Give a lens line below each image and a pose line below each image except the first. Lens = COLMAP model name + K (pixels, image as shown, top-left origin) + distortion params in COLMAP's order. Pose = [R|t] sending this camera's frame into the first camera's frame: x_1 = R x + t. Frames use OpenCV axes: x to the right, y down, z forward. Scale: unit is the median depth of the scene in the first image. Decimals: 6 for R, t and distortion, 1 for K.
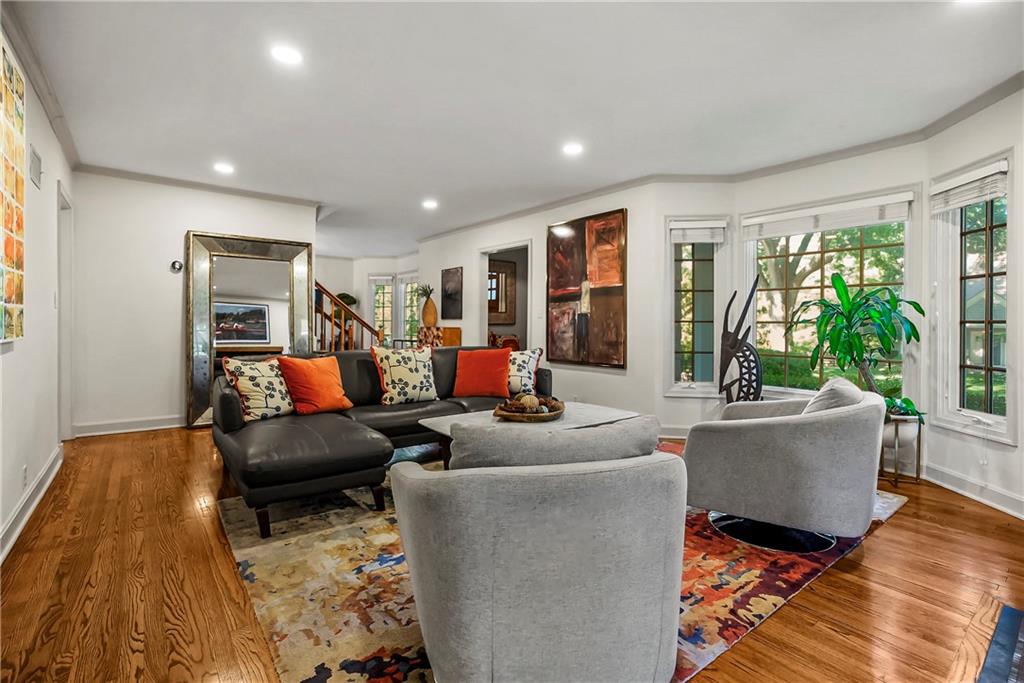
lens RADIAL K [[475.7, 0, 516.1], [0, 475.7, 331.6], [0, 0, 1]] dist [-0.053031, 0.027886]
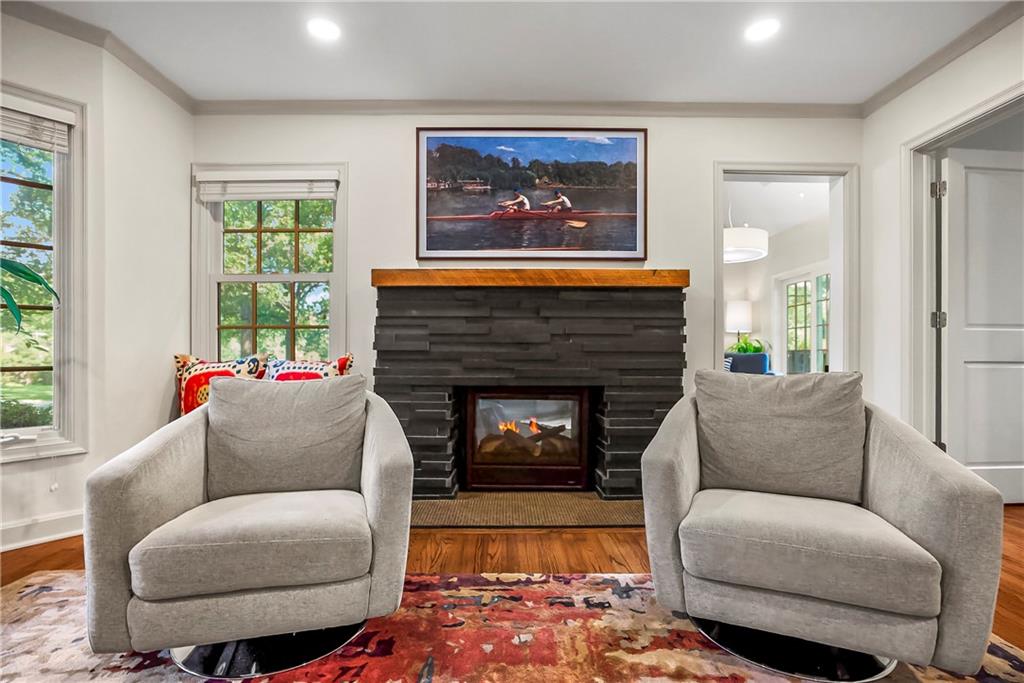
lens RADIAL K [[481.0, 0, 512.0], [0, 481.0, 341.5], [0, 0, 1]] dist [-0.052509, 0.029056]
pose [[-0.786944, 0.004352, 0.617010, -0.042882], [0.006364, 0.999979, 0.001064, 0.023264], [-0.616992, 0.004764, -0.786955, 0.623717]]
